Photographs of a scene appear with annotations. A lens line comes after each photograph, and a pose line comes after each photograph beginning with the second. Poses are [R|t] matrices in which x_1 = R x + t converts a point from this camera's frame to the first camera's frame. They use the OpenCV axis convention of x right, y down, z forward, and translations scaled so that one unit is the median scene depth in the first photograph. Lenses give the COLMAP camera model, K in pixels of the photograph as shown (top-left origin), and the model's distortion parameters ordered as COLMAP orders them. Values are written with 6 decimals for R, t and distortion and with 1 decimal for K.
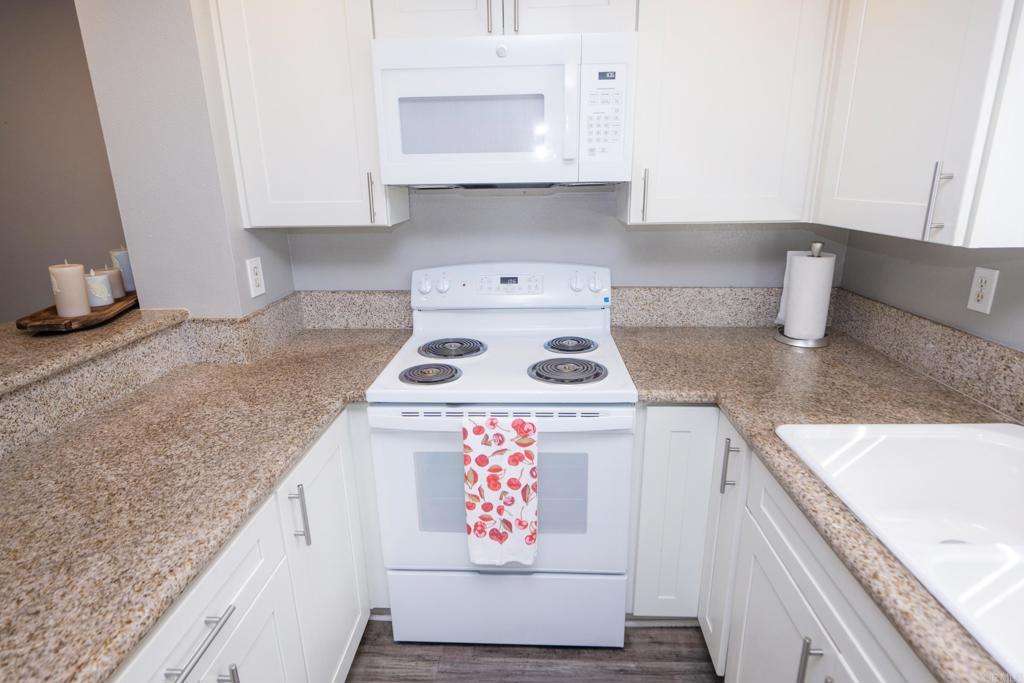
lens RADIAL K [[516.3, 0, 512.6], [0, 516.3, 327.4], [0, 0, 1]] dist [-0.001994, 0.000278]
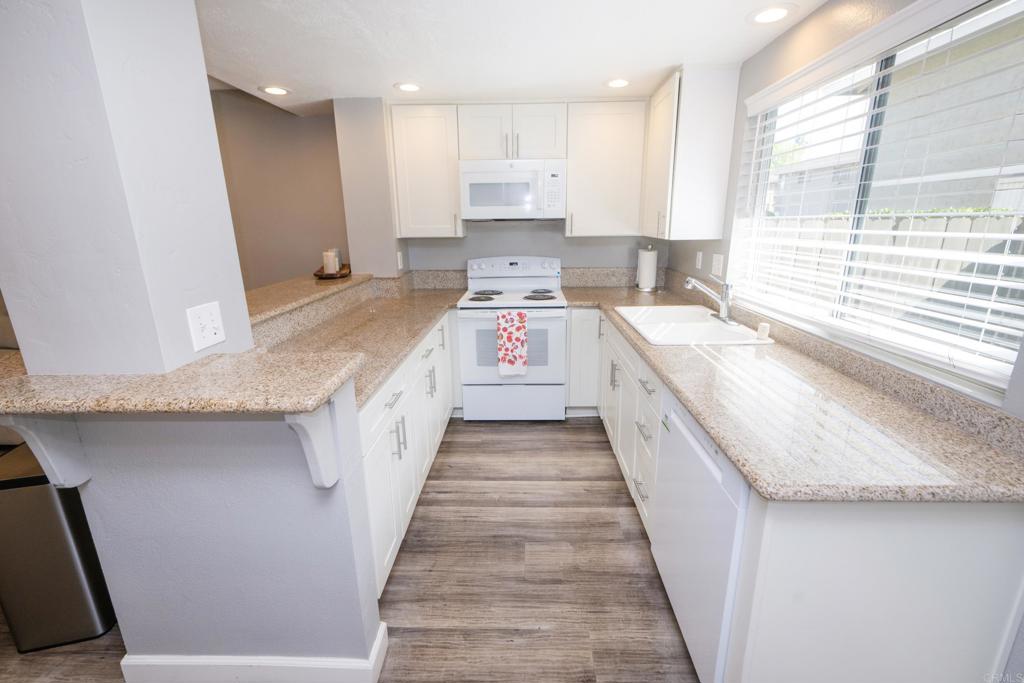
lens RADIAL K [[426.6, 0, 515.3], [0, 426.6, 331.9], [0, 0, 1]] dist [0.000474, 0.000094]
pose [[0.999677, -0.003042, 0.025212, -0.057080], [0.003575, 0.999771, -0.021112, 0.293085], [-0.025142, 0.021195, 0.999459, -0.985340]]
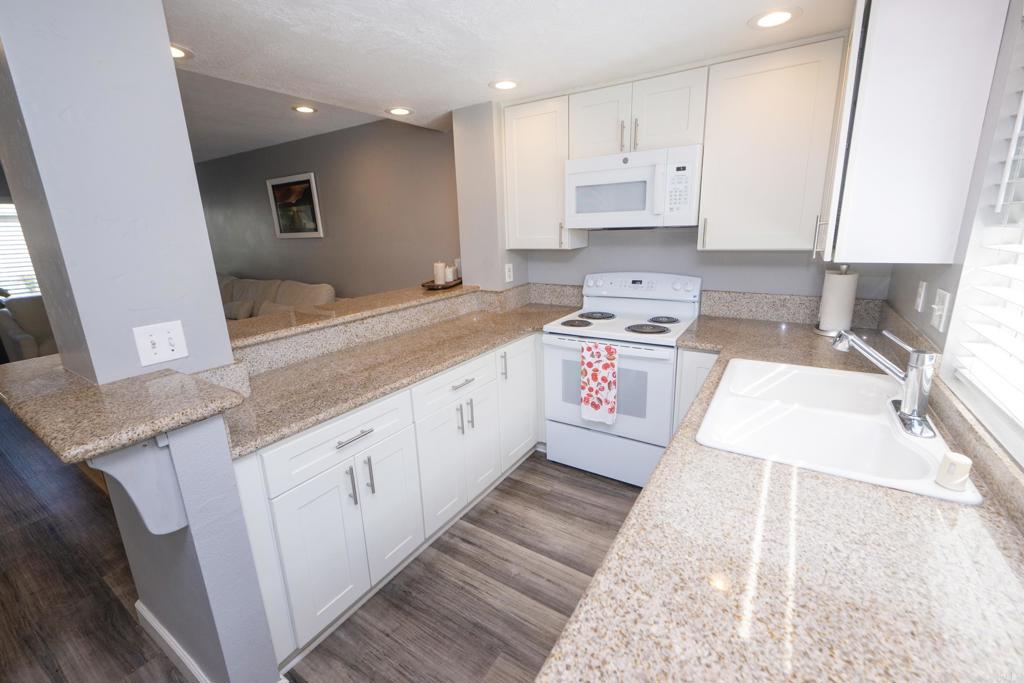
lens RADIAL K [[426.6, 0, 515.3], [0, 426.6, 331.9], [0, 0, 1]] dist [0.000474, 0.000094]
pose [[0.866469, 0.108929, -0.487202, 0.454768], [-0.118933, 0.992847, 0.010463, 0.138335], [0.484857, 0.048878, 0.873227, -0.562086]]
